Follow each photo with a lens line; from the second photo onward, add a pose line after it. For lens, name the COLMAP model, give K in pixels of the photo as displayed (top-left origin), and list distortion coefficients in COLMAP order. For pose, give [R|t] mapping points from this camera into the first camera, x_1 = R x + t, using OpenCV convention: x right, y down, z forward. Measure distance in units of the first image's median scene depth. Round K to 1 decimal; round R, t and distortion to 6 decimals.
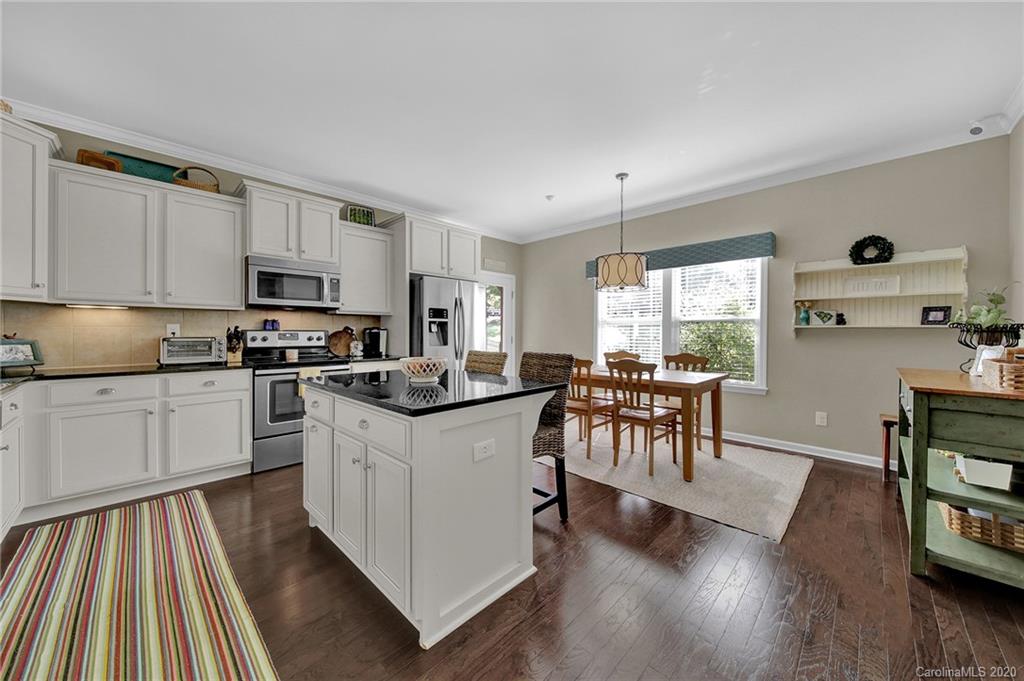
lens RADIAL K [[365.7, 0, 513.4], [0, 365.7, 332.0], [0, 0, 1]] dist [0.000419, -0.000074]
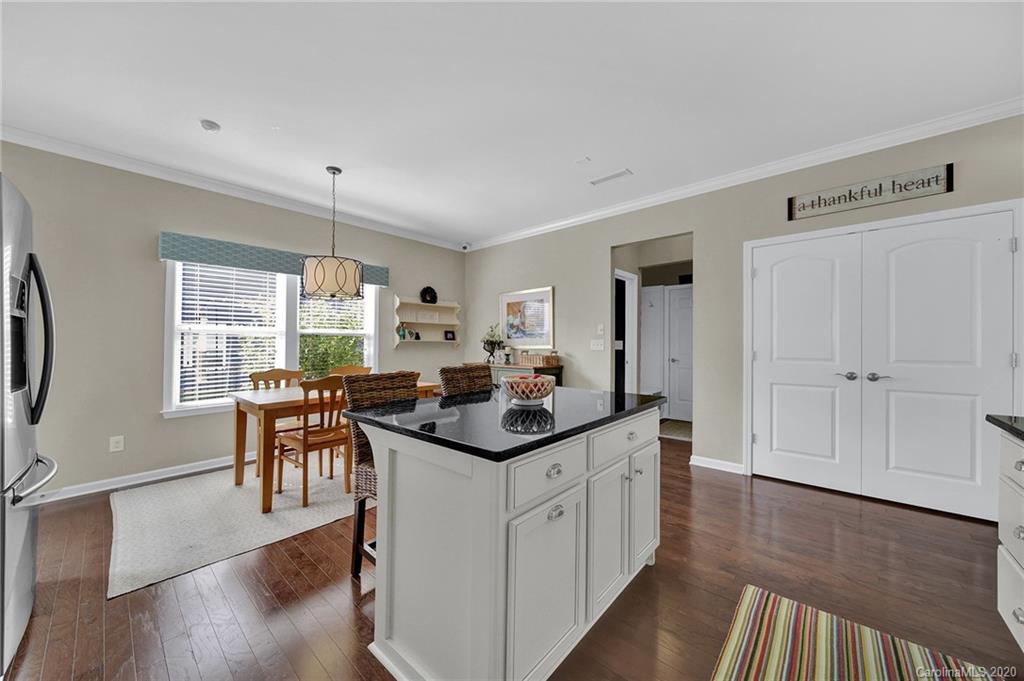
lens RADIAL K [[376.9, 0, 512.0], [0, 376.9, 340.5], [0, 0, 1]] dist [-0.001432, -0.000090]
pose [[-0.052547, 0.008072, 0.998586, -0.686516], [0.003719, 0.999962, -0.007887, -0.002875], [-0.998612, 0.003299, -0.052575, 0.659499]]
